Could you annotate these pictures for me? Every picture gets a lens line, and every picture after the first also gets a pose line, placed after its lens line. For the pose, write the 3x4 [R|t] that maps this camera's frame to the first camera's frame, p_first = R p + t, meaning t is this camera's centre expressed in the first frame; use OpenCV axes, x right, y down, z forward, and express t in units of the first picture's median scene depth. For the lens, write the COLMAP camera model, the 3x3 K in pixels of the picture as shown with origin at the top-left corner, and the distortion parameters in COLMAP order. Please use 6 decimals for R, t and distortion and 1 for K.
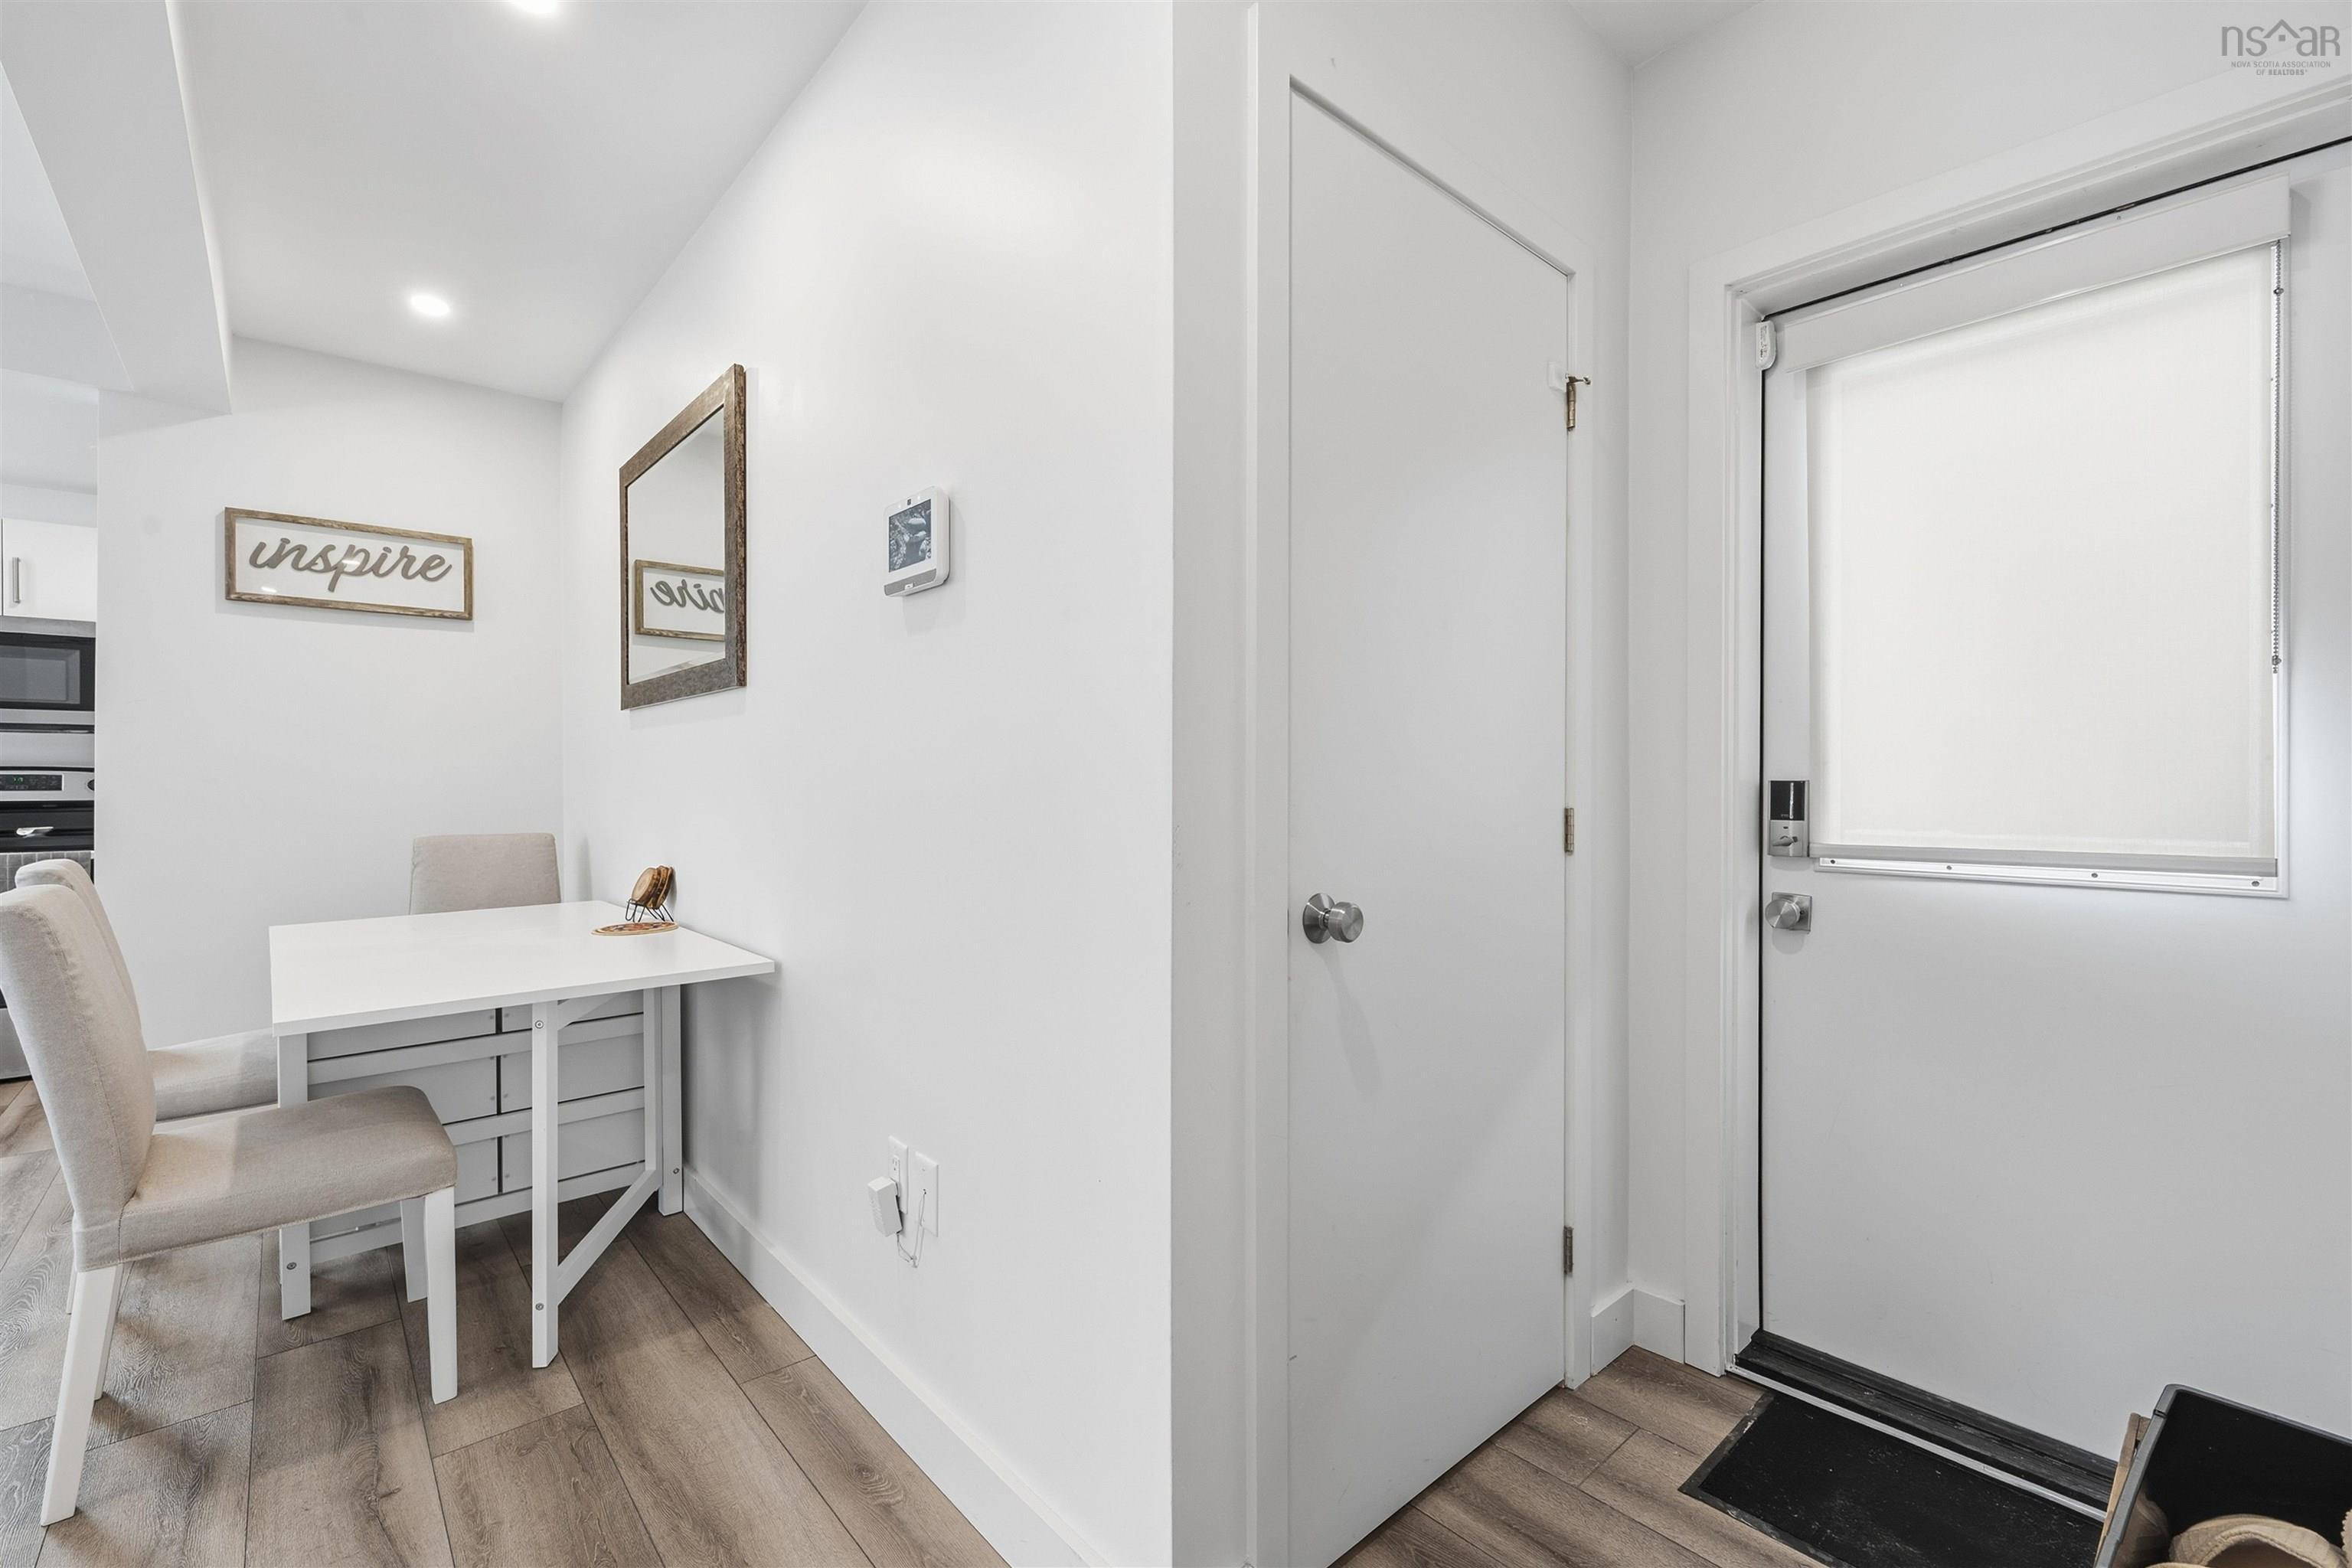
lens RADIAL K [[1007.6, 0, 1182.2], [0, 1007.6, 796.6], [0, 0, 1]] dist [-0.000622, -0.000080]
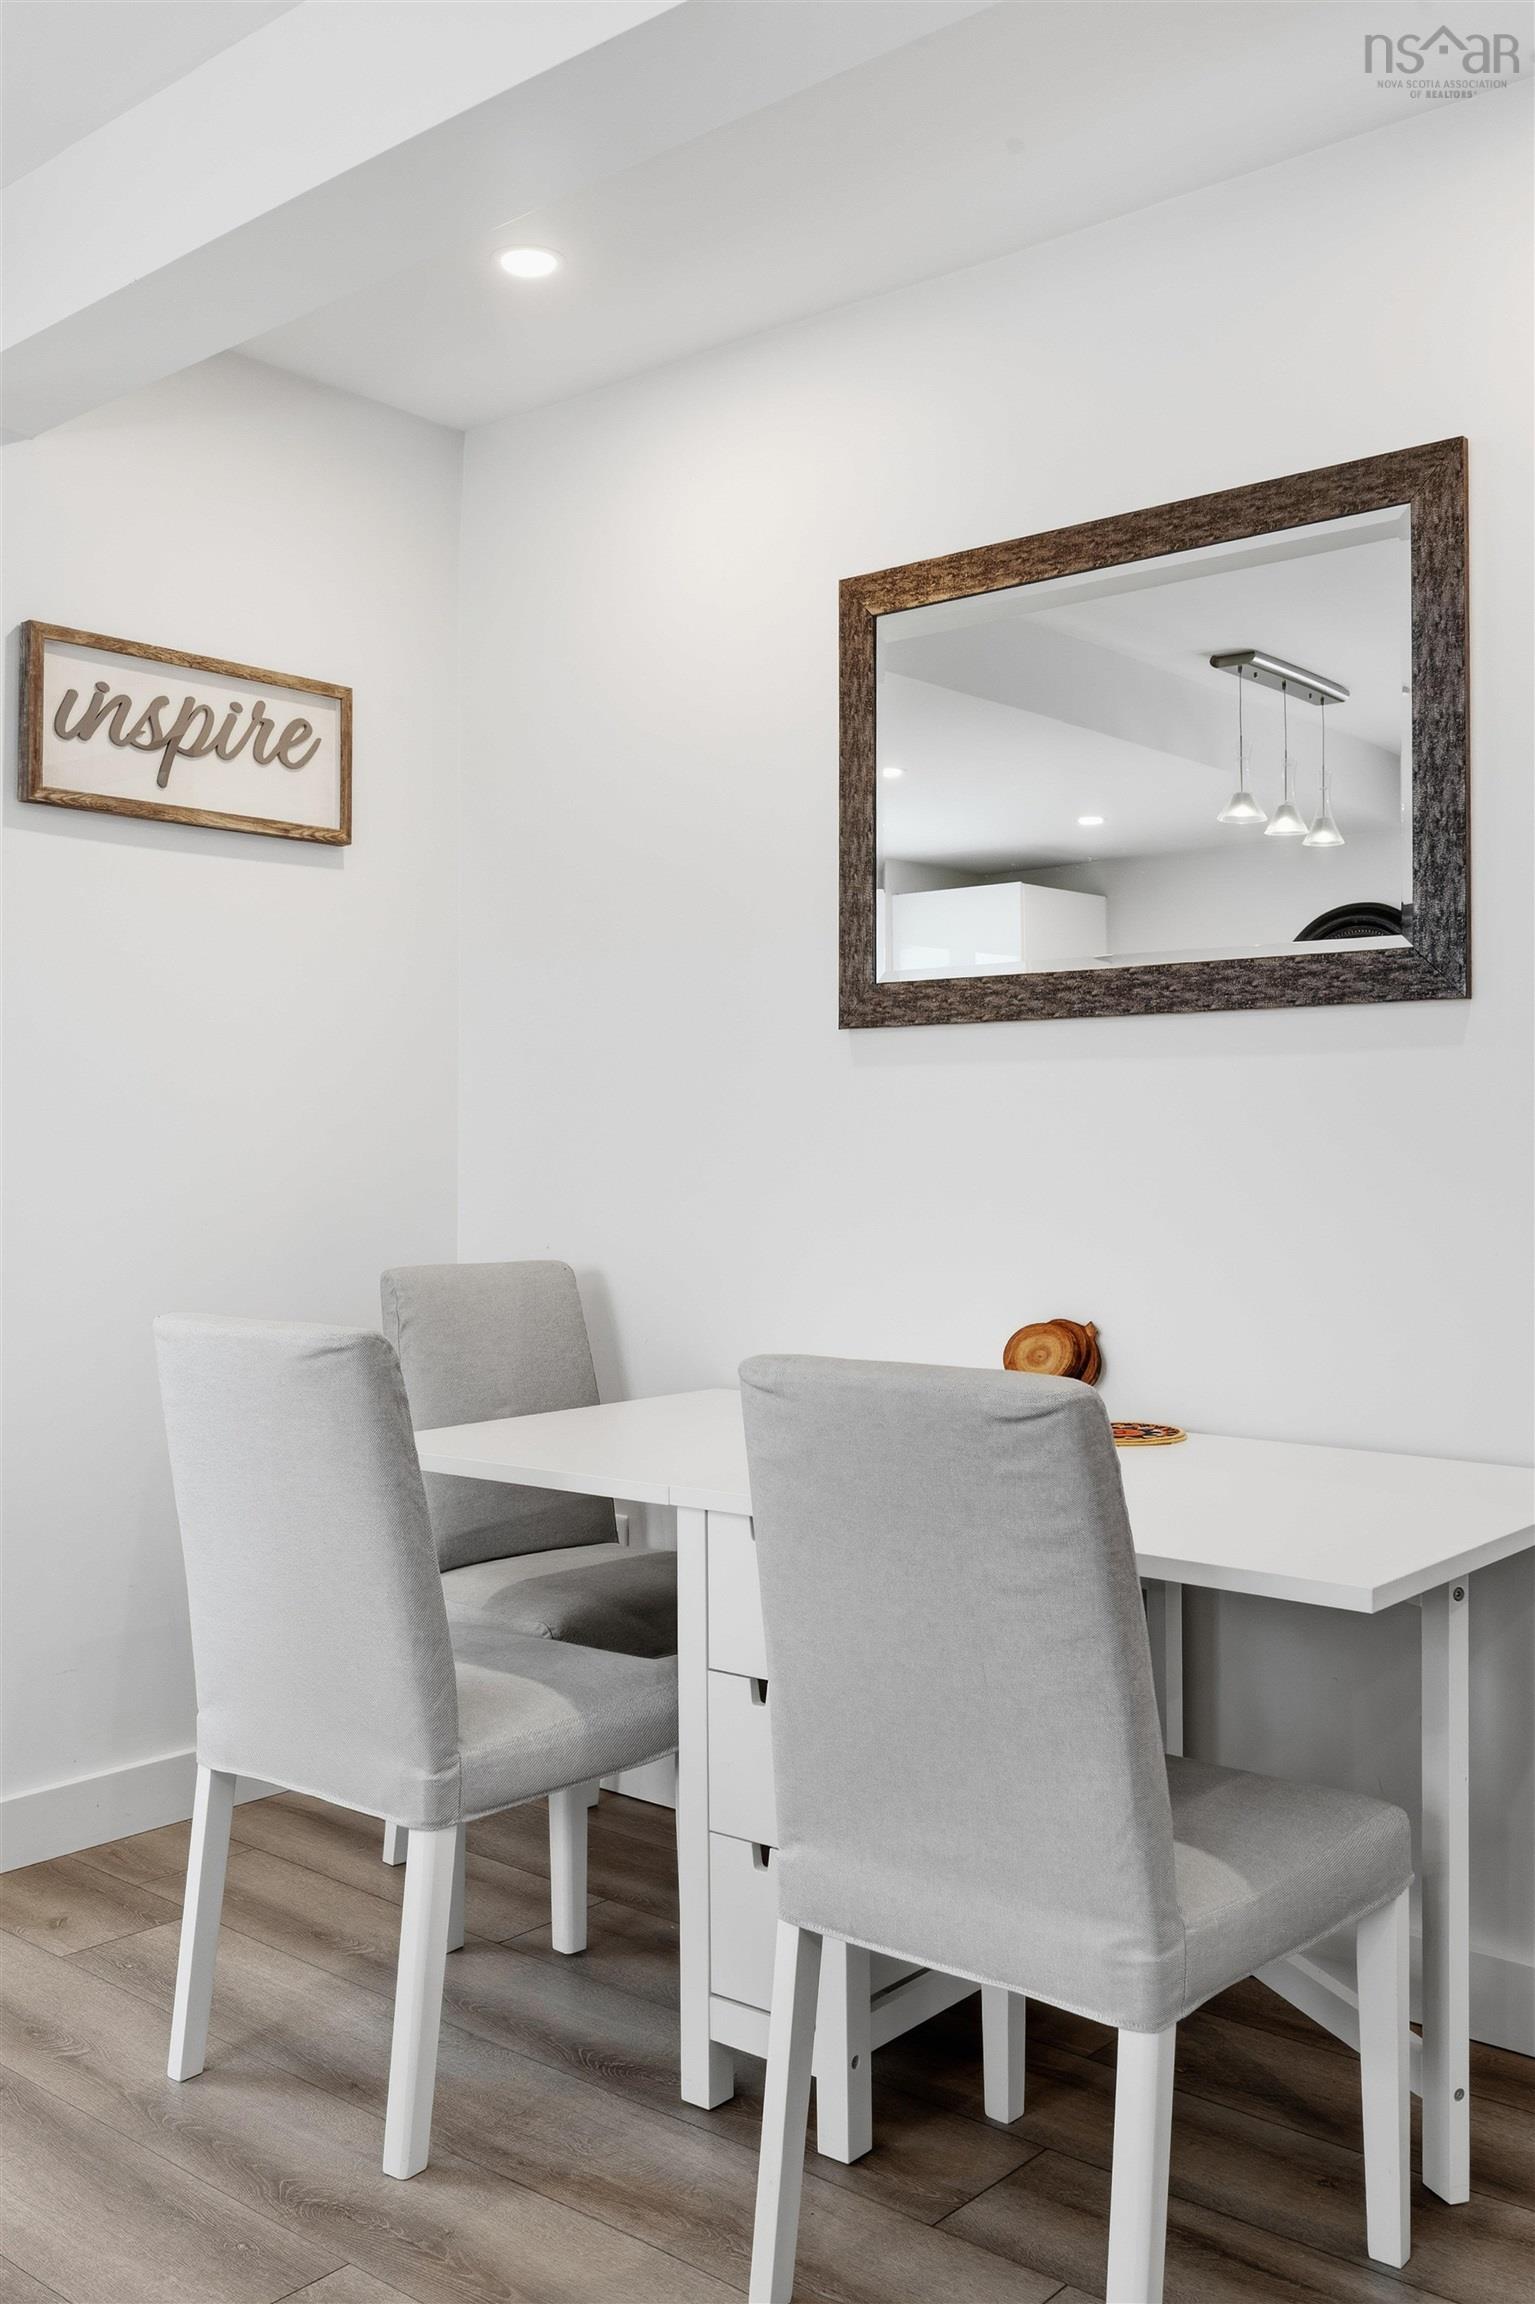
lens RADIAL K [[1959.4, 0, 767.5], [0, 1959.4, 1152.0], [0, 0, 1]] dist [0.005114, 0.005896]
pose [[0.990365, -0.000481, 0.138478, -0.678262], [0.001603, 0.999967, -0.007994, -0.009883], [-0.138470, 0.008139, 0.990333, -0.028245]]
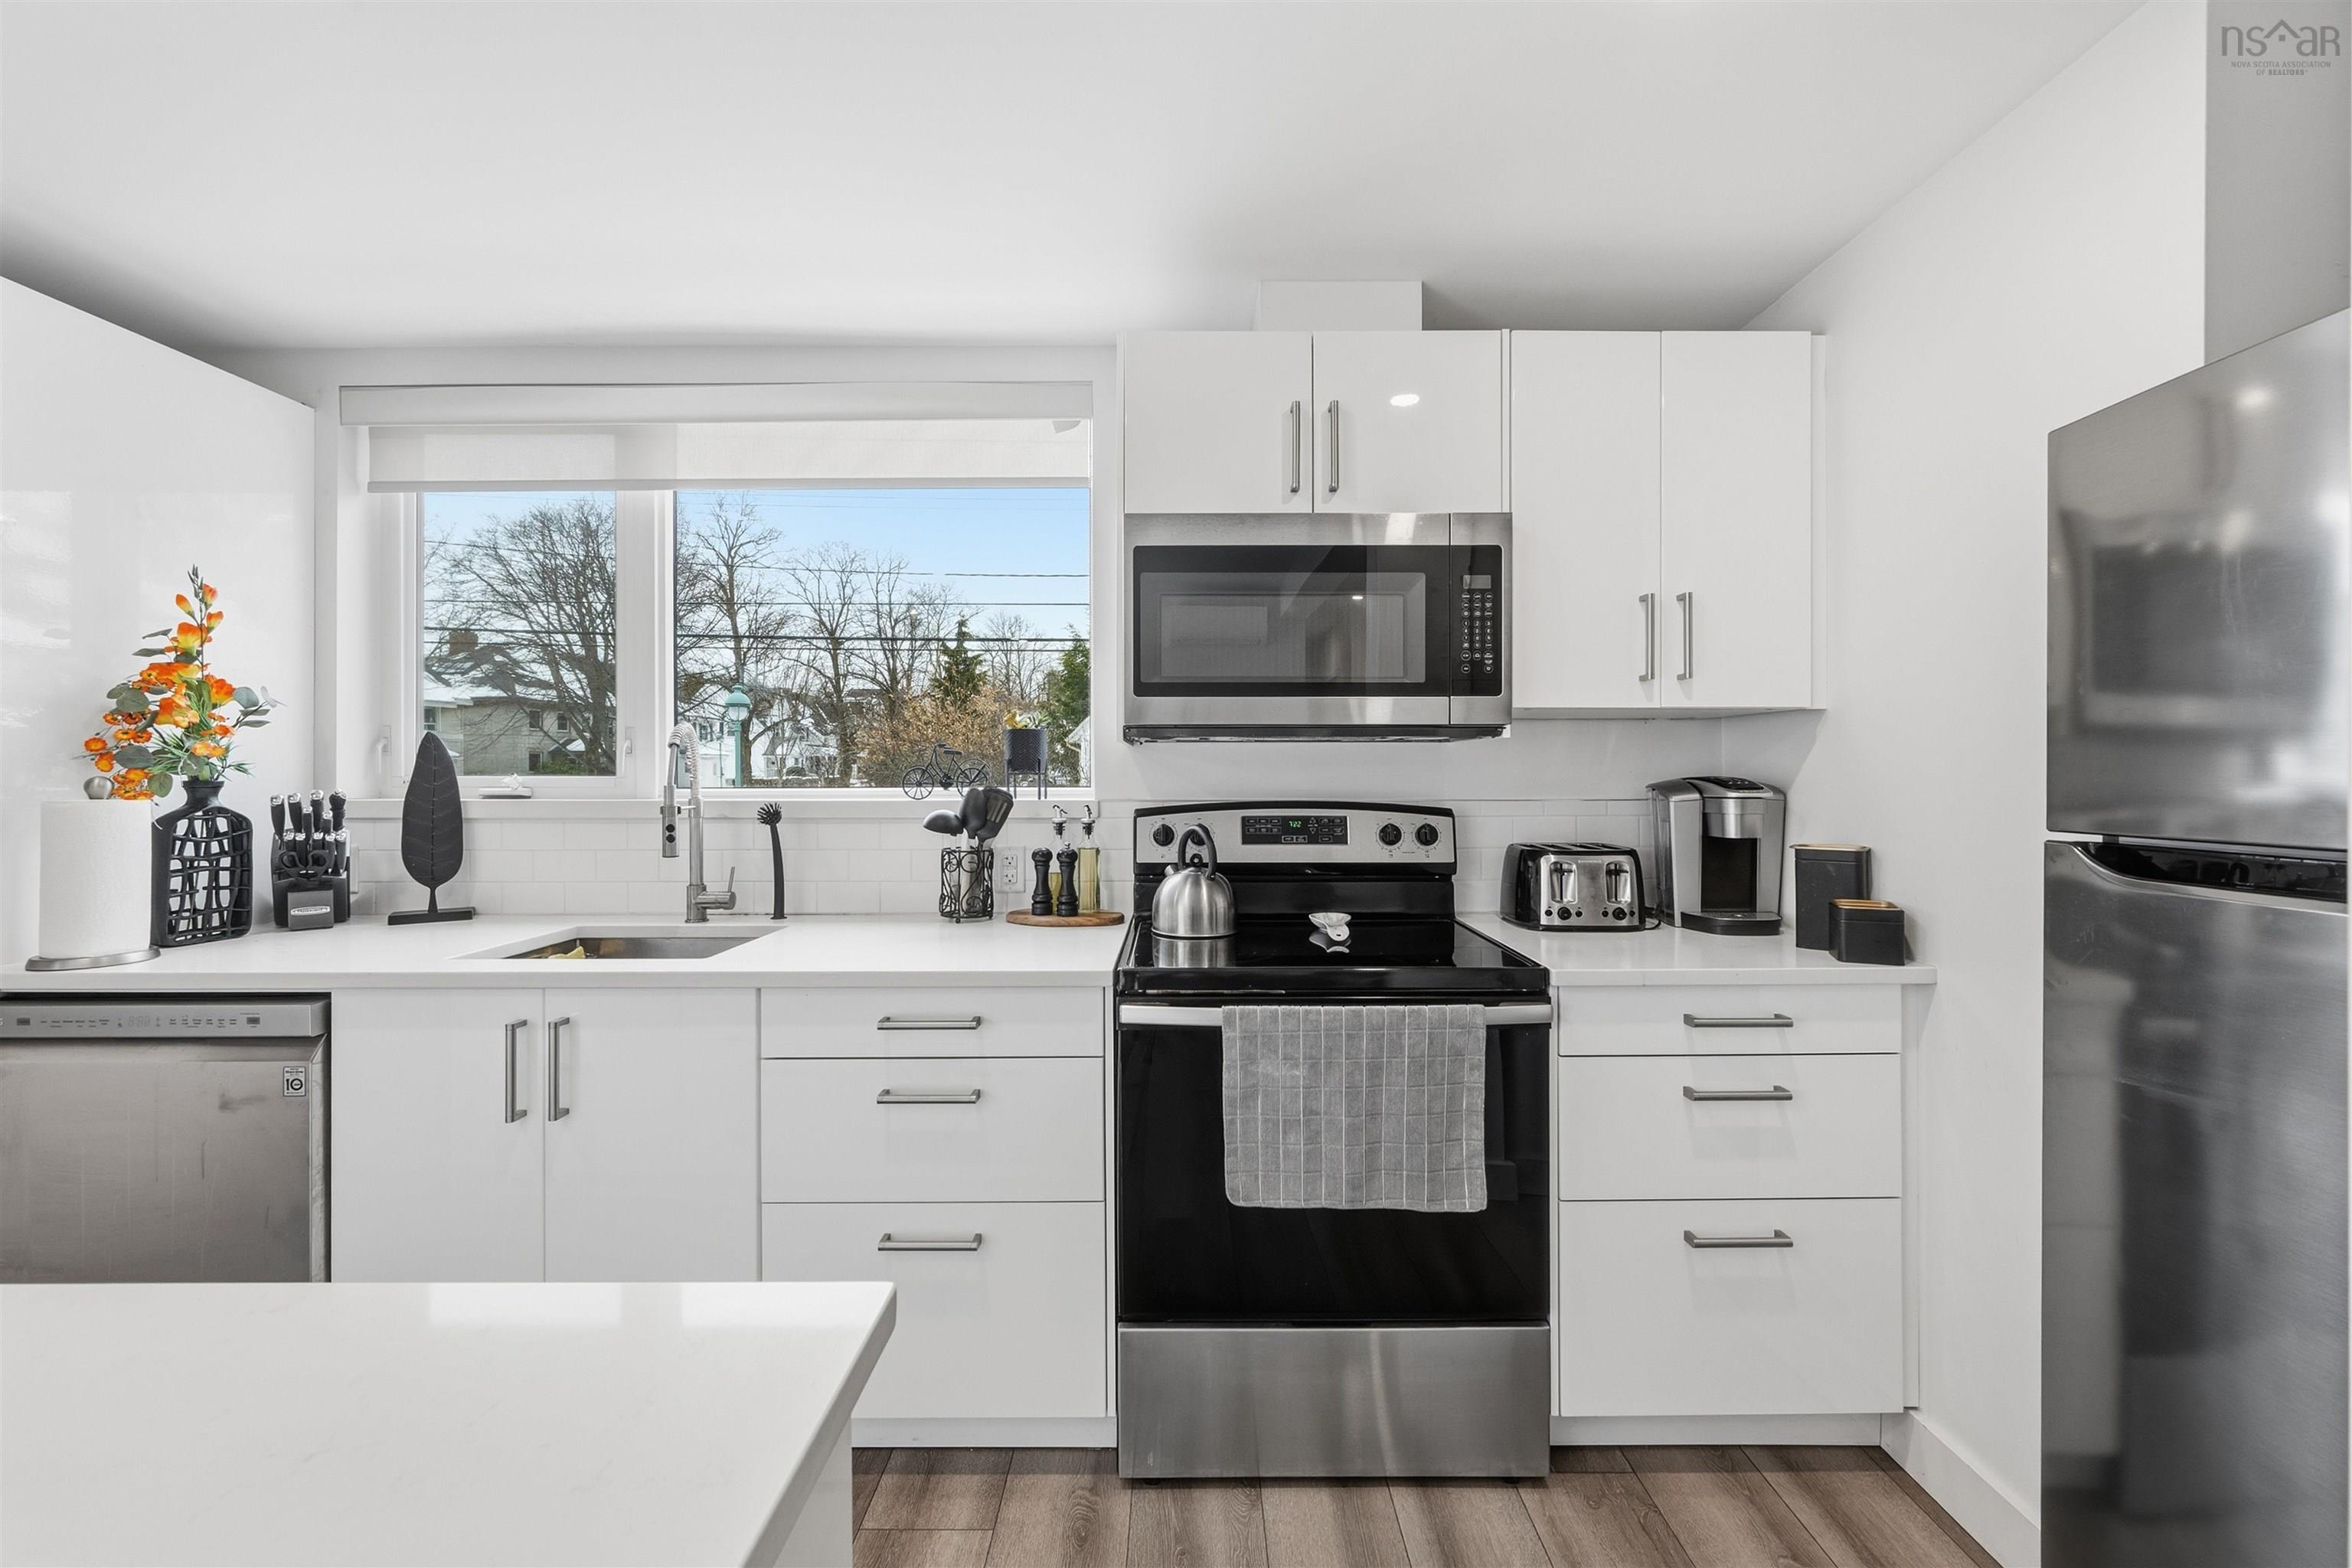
lens RADIAL K [[935.6, 0, 1179.9], [0, 935.6, 773.7], [0, 0, 1]] dist [-0.002080, -0.000172]
pose [[0.741230, 0.001526, -0.671249, -1.046344], [-0.008882, 0.999932, -0.007534, -0.051129], [0.671192, 0.011547, 0.741193, 0.692773]]
